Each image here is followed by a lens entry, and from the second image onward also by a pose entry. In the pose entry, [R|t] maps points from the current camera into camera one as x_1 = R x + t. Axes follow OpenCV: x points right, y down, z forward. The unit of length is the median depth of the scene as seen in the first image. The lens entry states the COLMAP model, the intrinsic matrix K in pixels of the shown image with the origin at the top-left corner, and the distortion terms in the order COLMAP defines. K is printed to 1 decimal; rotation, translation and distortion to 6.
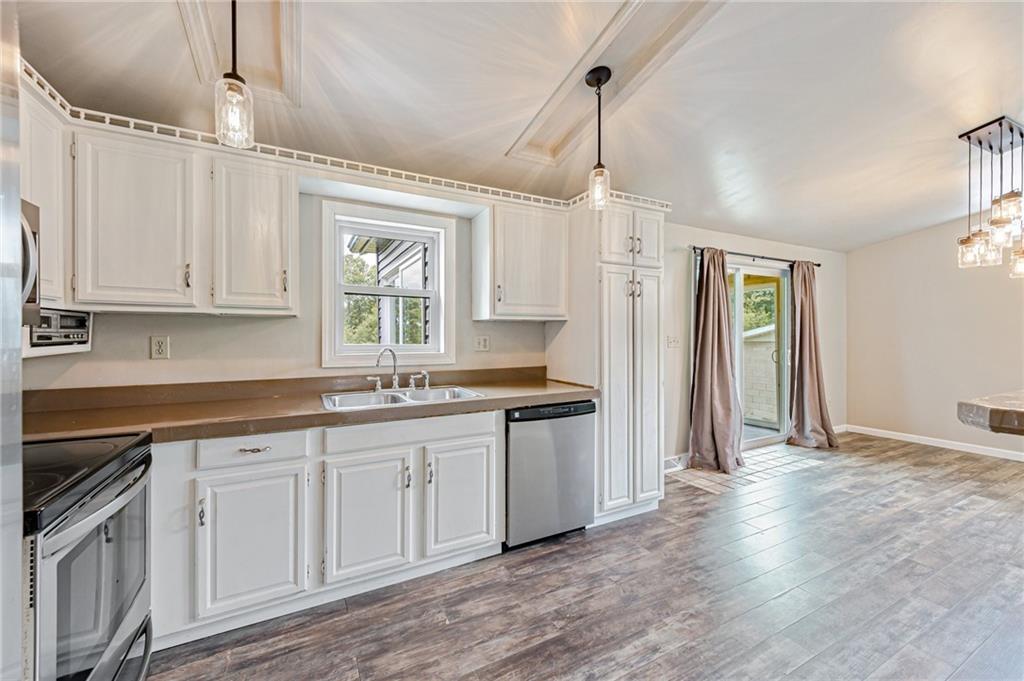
lens RADIAL K [[407.5, 0, 512.1], [0, 407.5, 337.0], [0, 0, 1]] dist [0.015112, -0.000260]
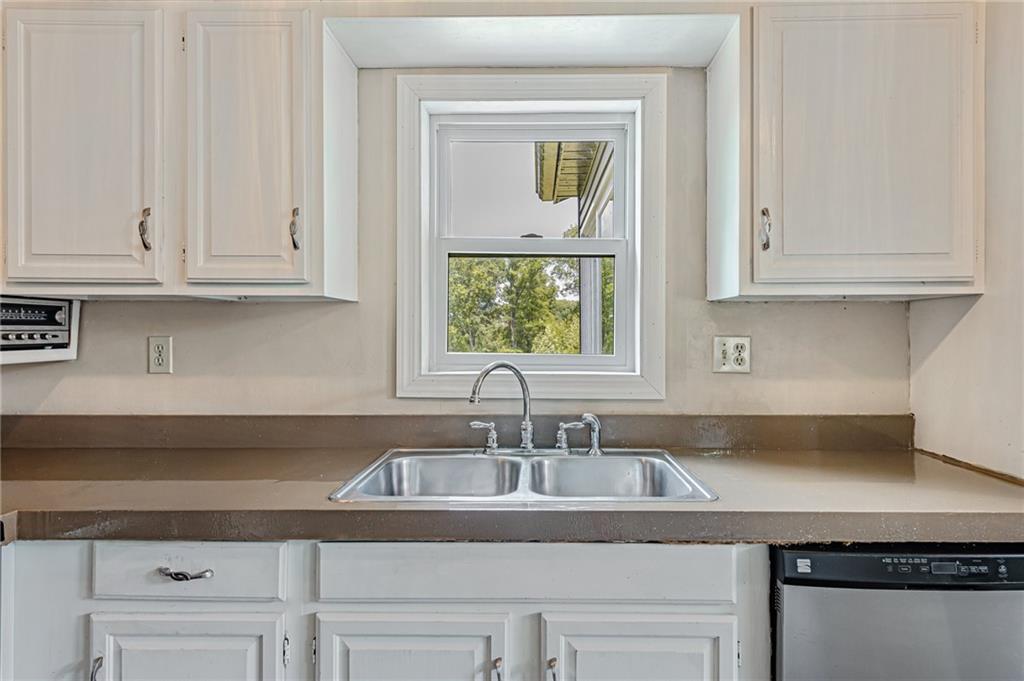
lens RADIAL K [[616.8, 0, 514.1], [0, 616.8, 333.3], [0, 0, 1]] dist [0.048856, -0.042544]
pose [[0.876078, 0.000895, -0.482169, 0.051579], [-0.003348, 0.999985, -0.004229, -0.004334], [0.482158, 0.005319, 0.876068, 0.413905]]
